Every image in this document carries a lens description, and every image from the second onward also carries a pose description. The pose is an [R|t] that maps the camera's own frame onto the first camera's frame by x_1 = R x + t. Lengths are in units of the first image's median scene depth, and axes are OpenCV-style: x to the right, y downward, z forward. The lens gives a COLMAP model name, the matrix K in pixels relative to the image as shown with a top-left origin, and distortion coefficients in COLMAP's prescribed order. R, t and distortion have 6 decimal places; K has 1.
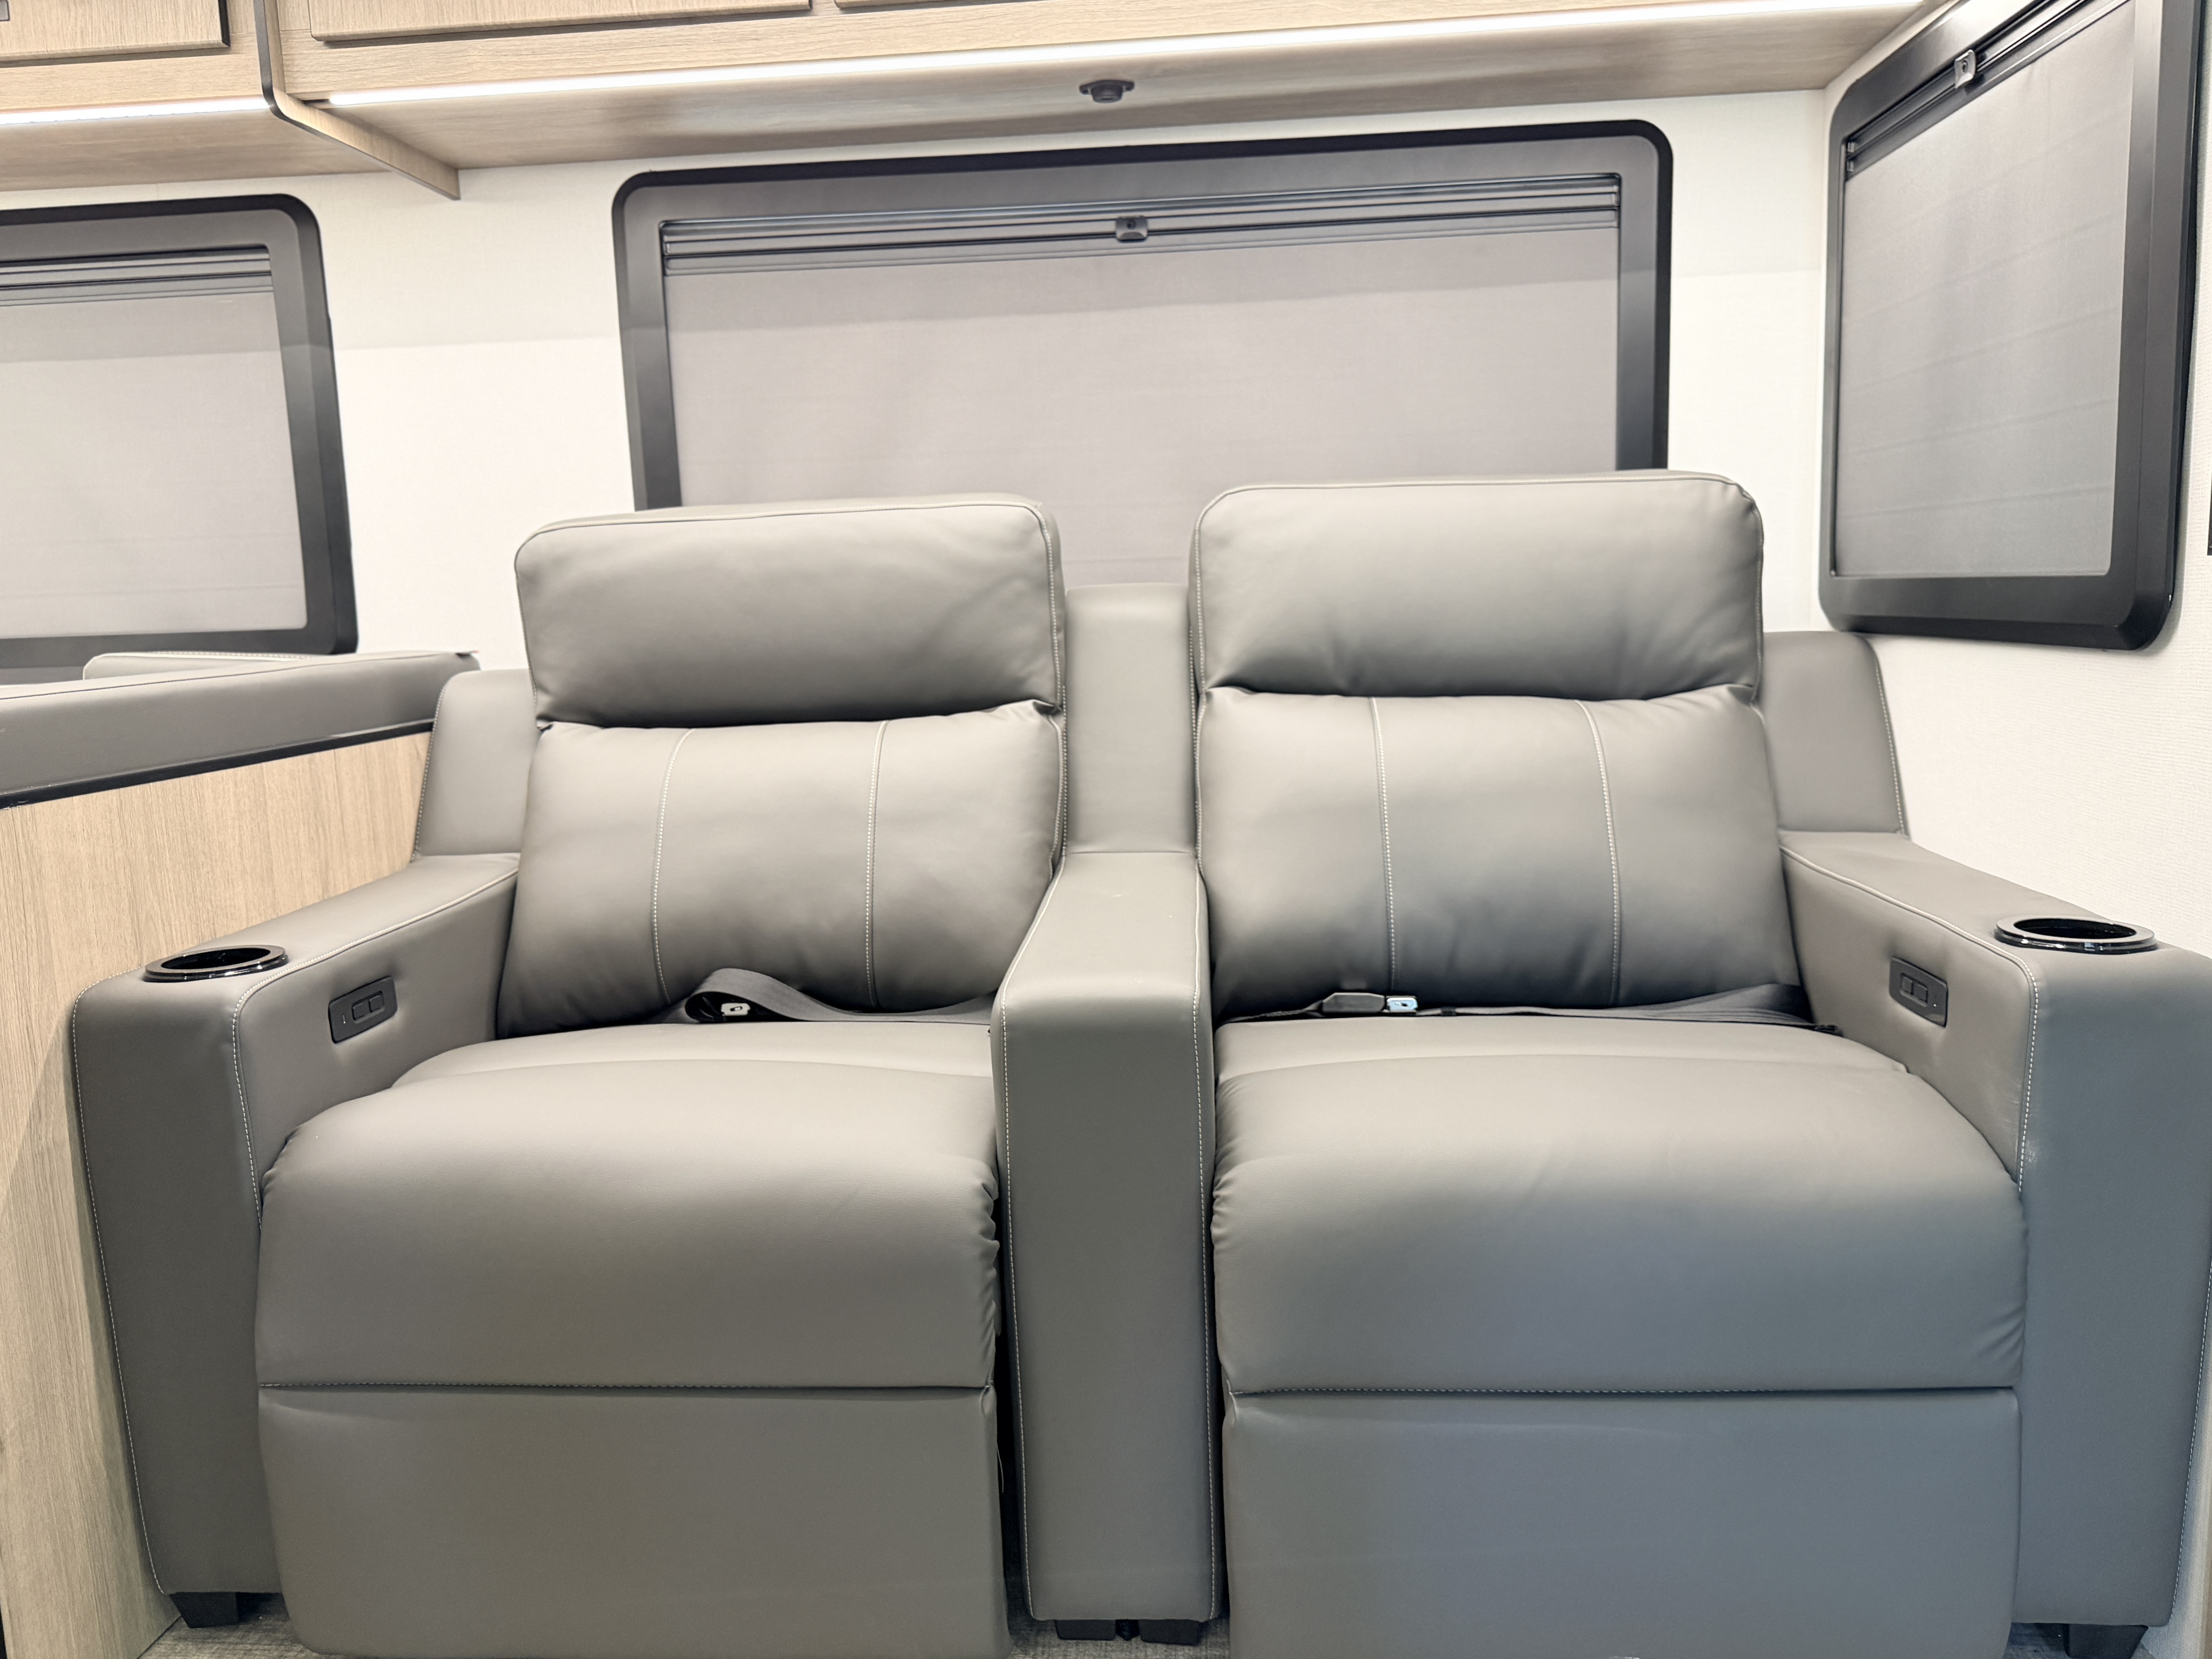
lens RADIAL K [[1618.5, 0, 1091.5], [0, 1618.5, 838.0], [0, 0, 1]] dist [0.039149, -0.051774]
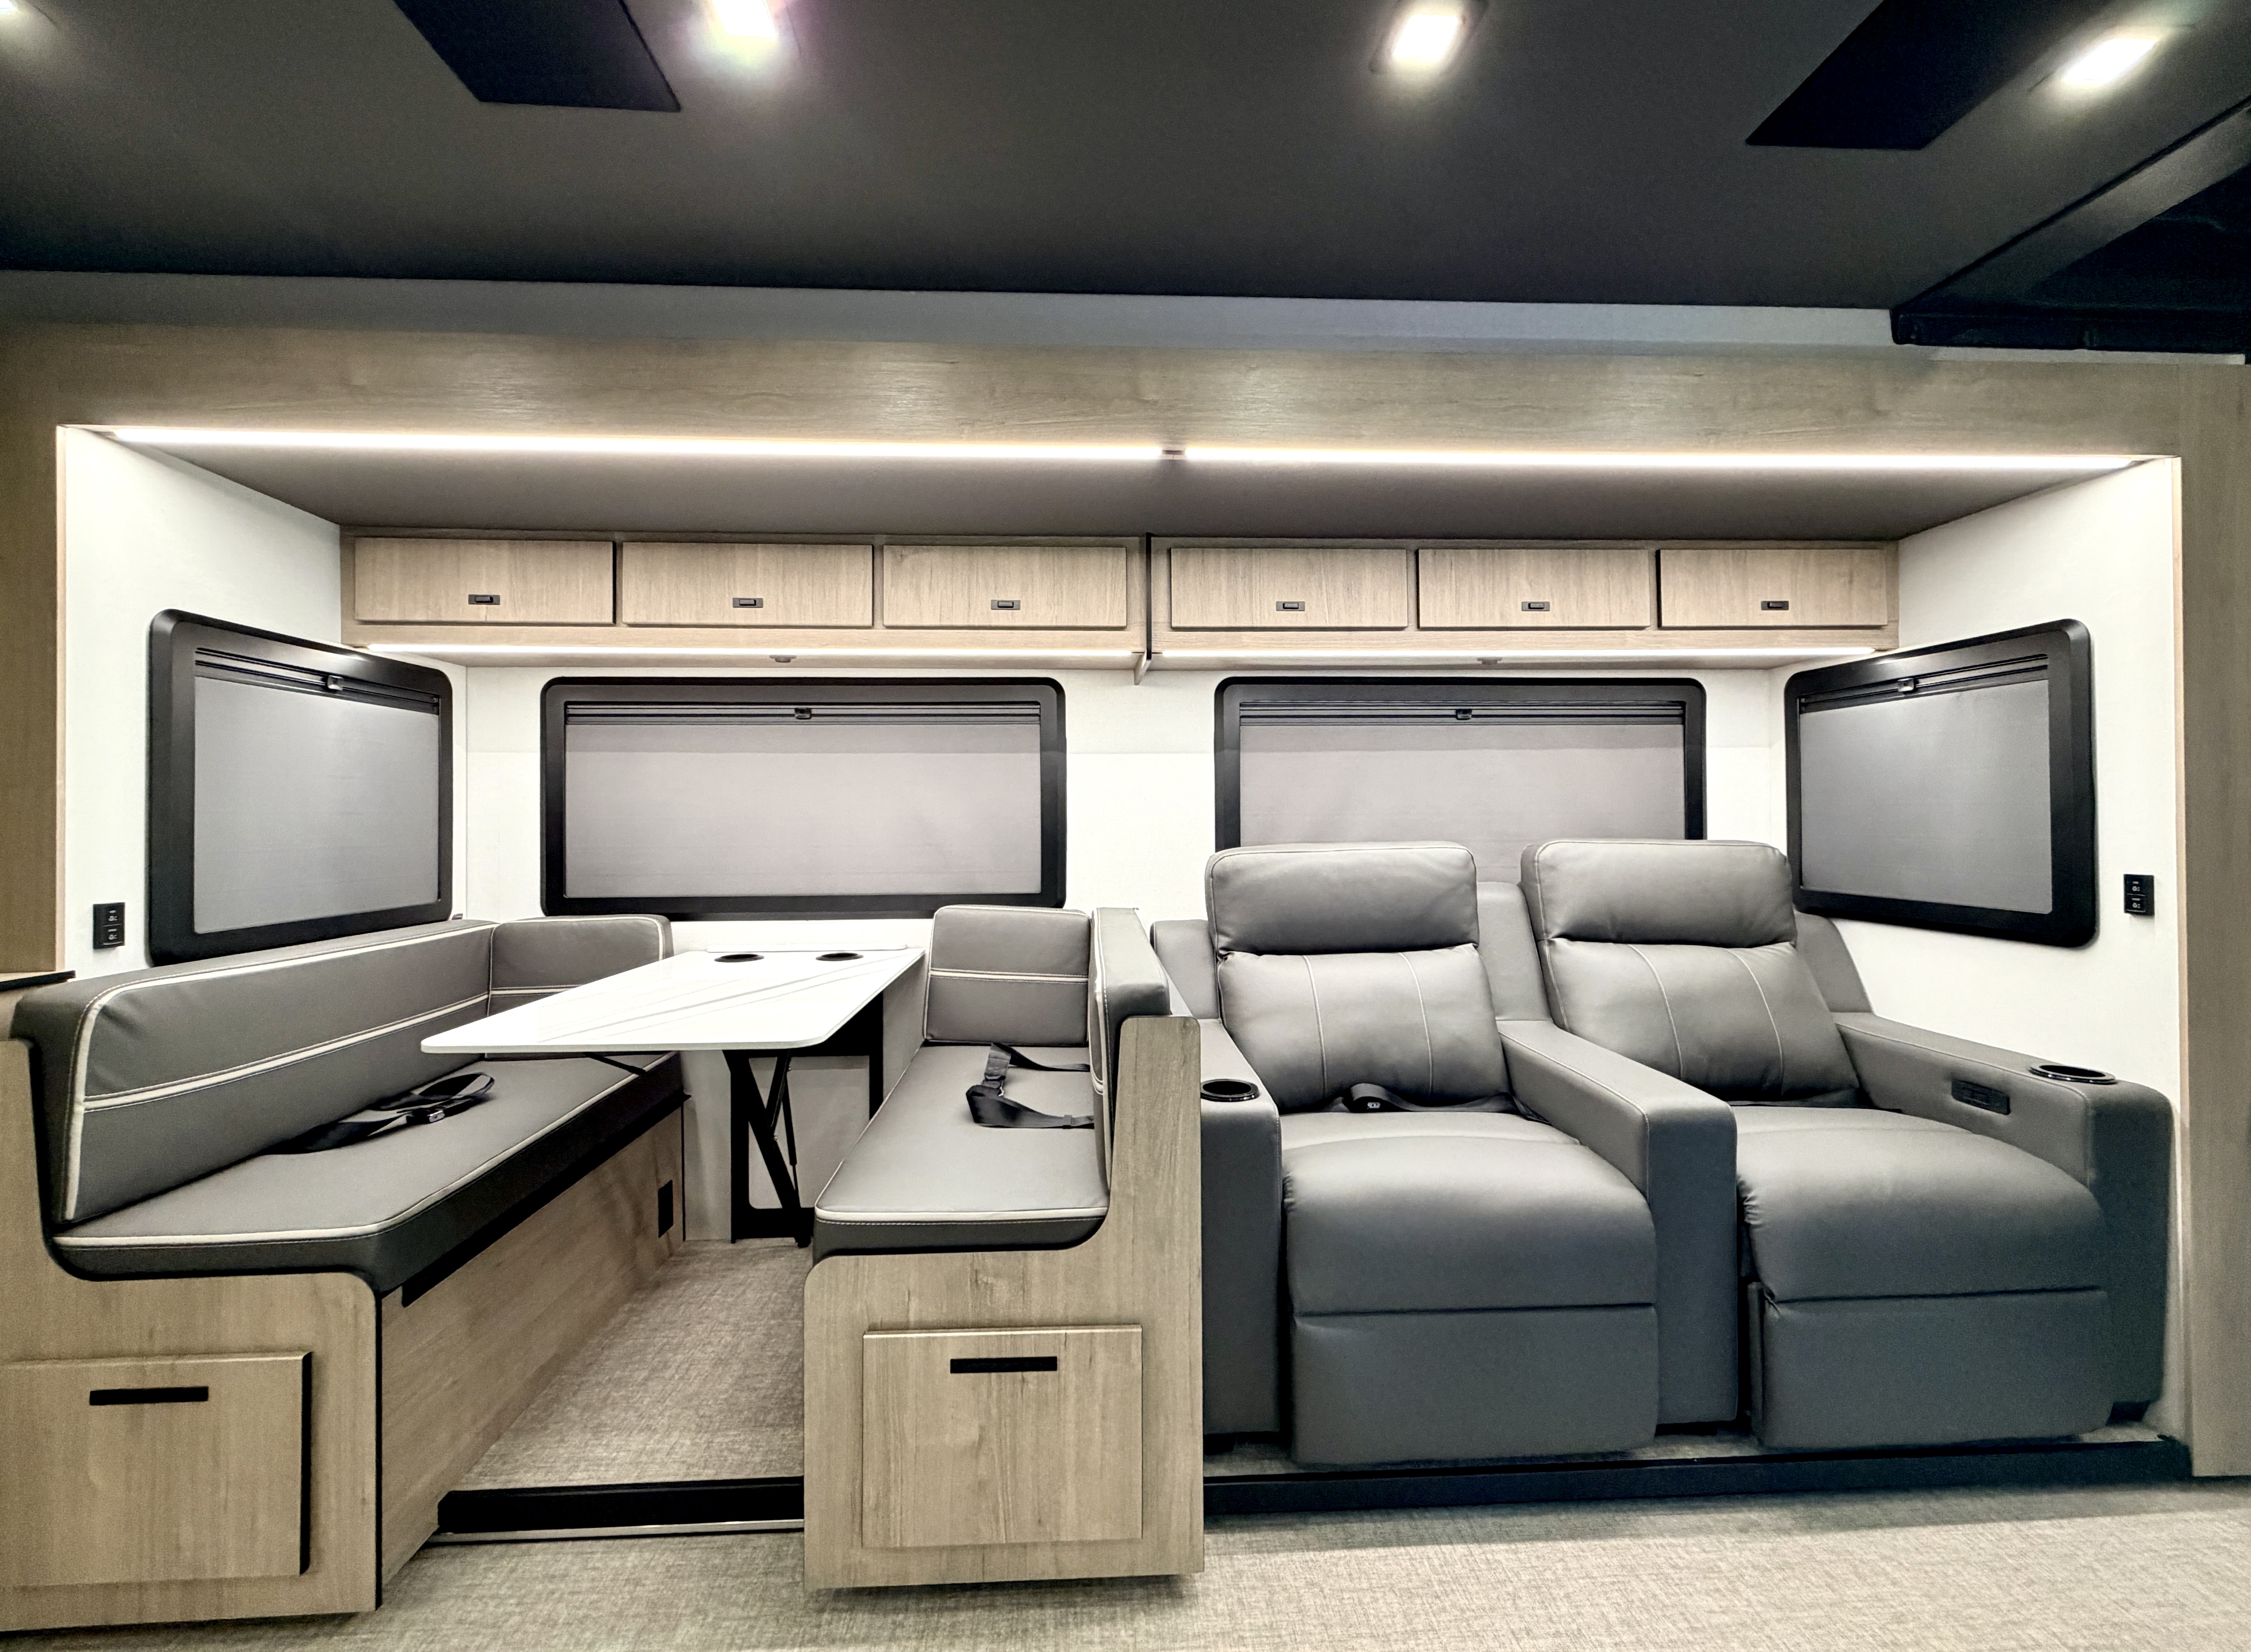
lens RADIAL K [[920.9, 0, 1117.6], [0, 920.9, 807.3], [0, 0, 1]] dist [-0.002061, 0.000800]
pose [[0.992402, 0.027209, 0.119995, -0.618395], [-0.006948, 0.986079, -0.166130, -0.057821], [-0.122845, 0.164034, 0.978776, -0.105937]]
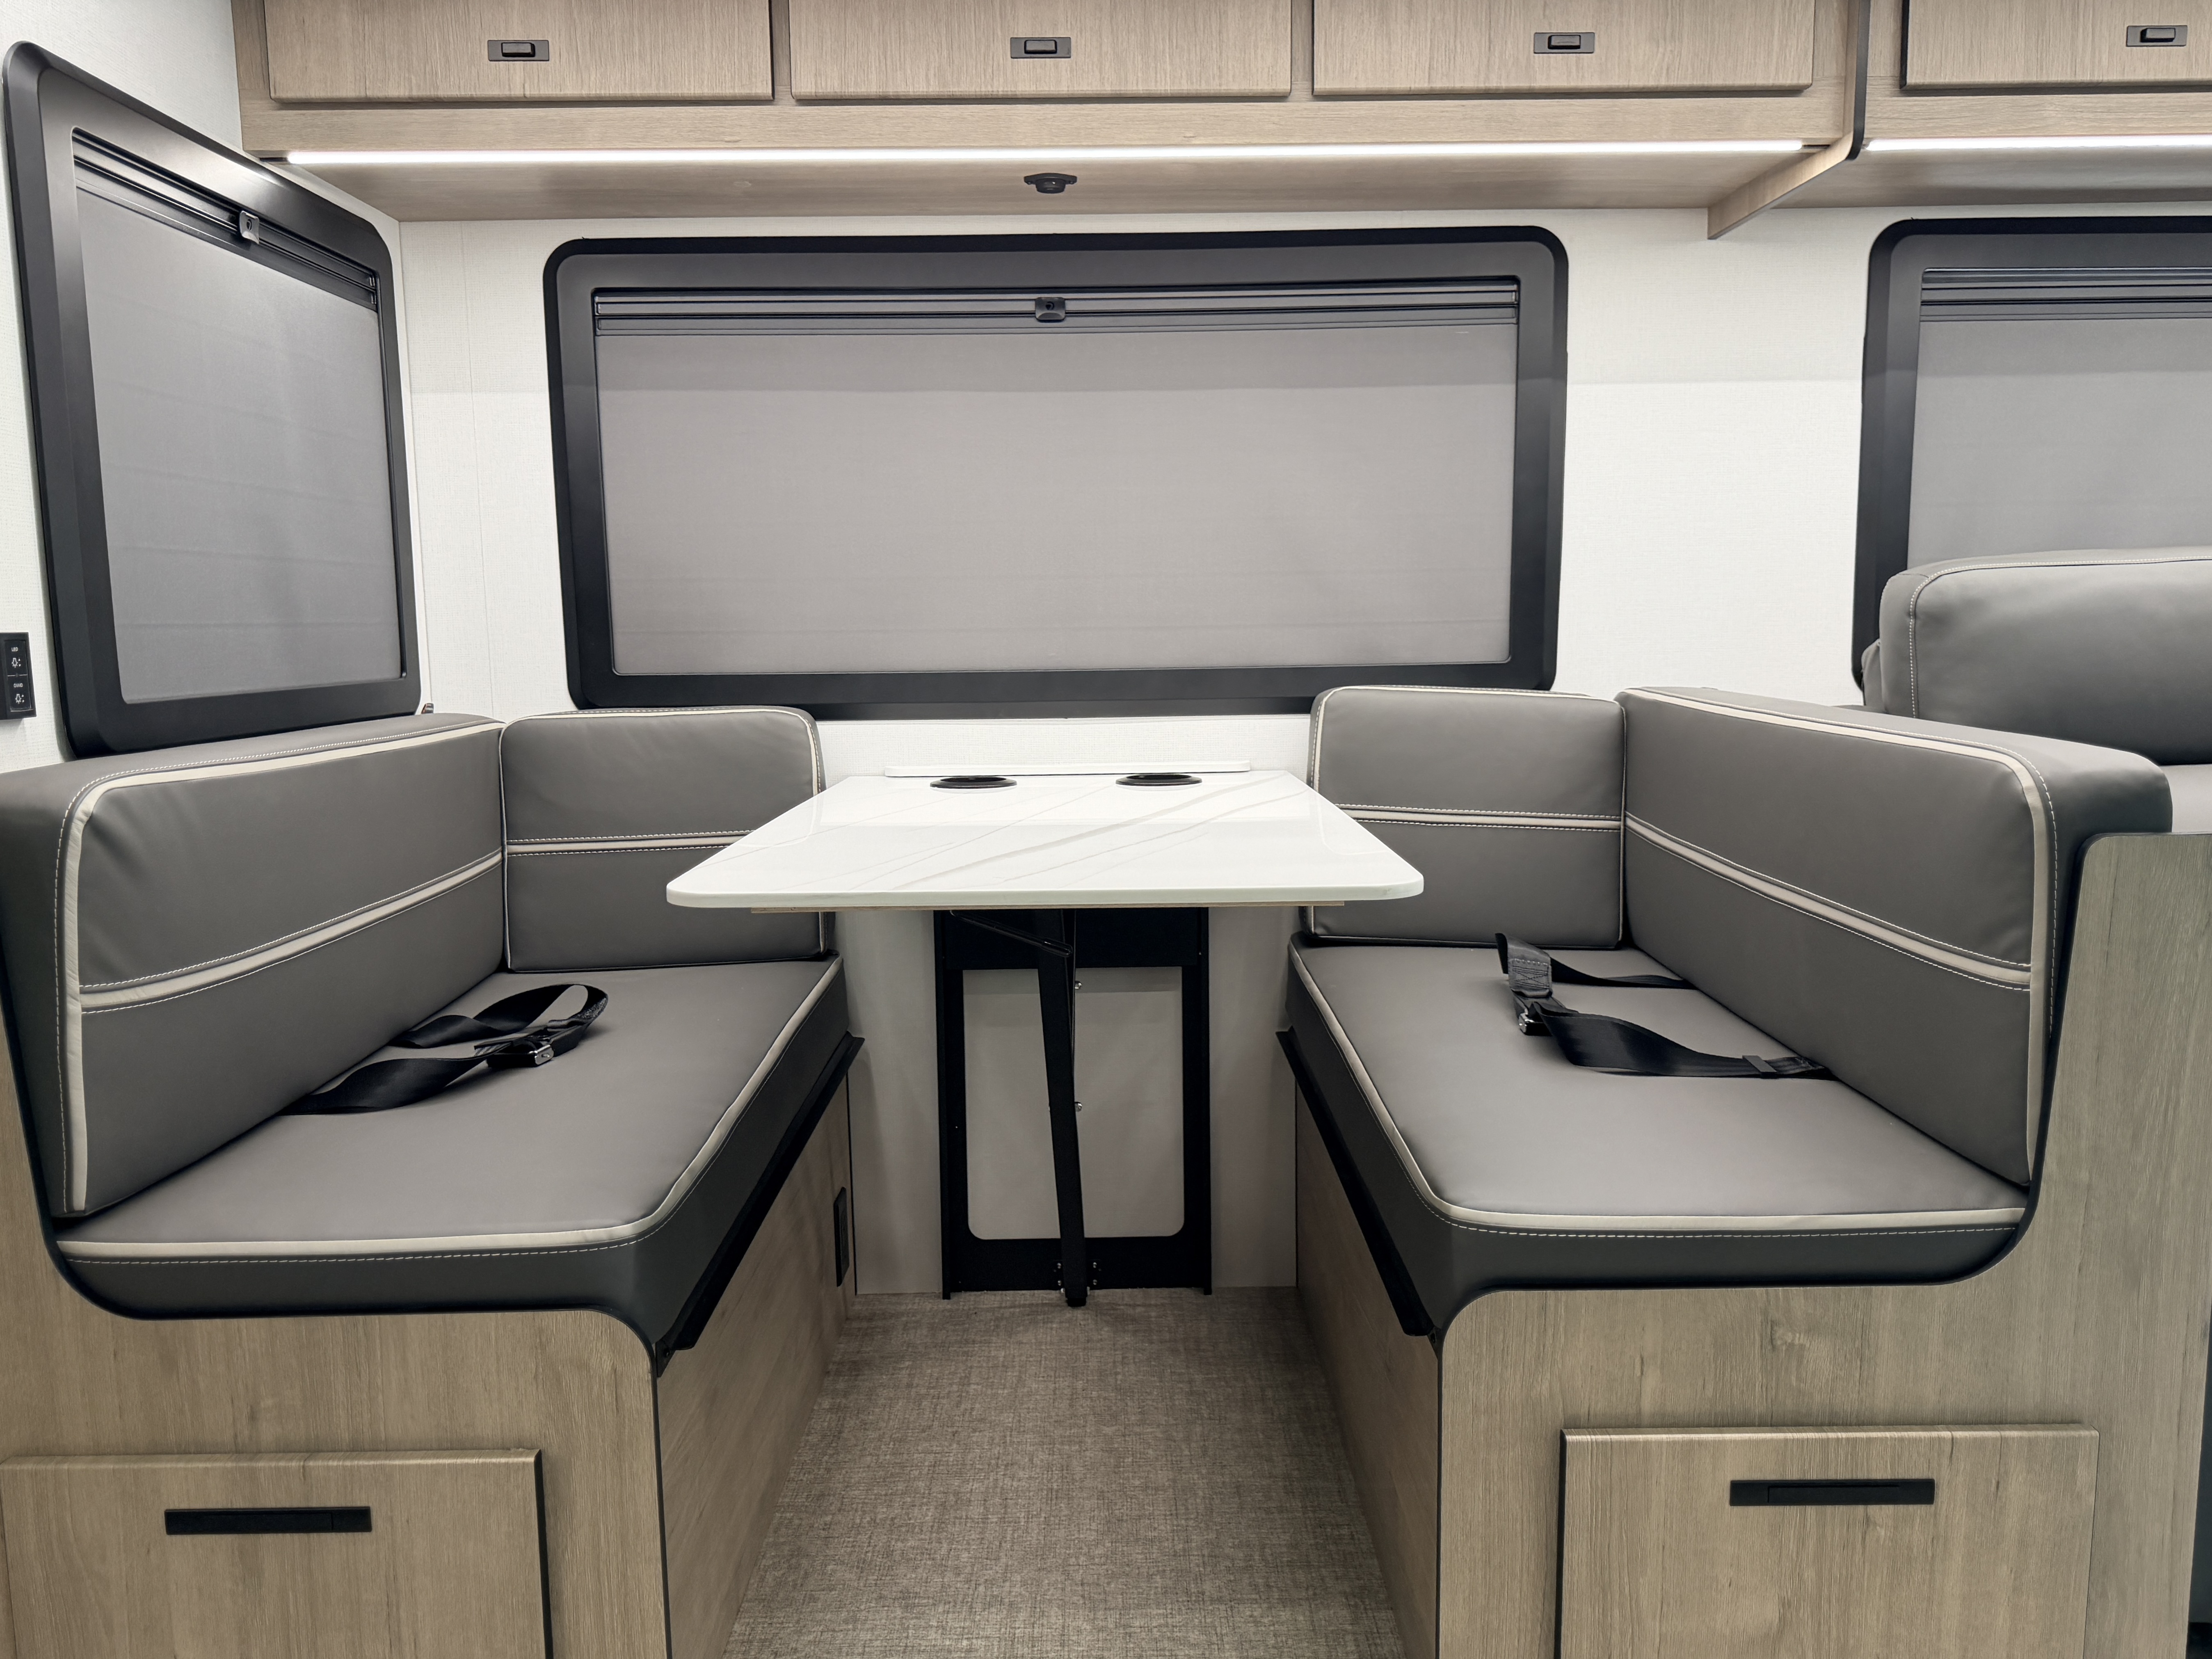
lens RADIAL K [[1662.6, 0, 1106.0], [0, 1662.6, 829.5], [0, 0, 1]] dist [0.002168, -0.005471]
pose [[0.996796, 0.007520, 0.079626, -0.952321], [-0.005368, 0.999616, -0.027202, 0.001820], [-0.079800, 0.026688, 0.996454, 0.019619]]
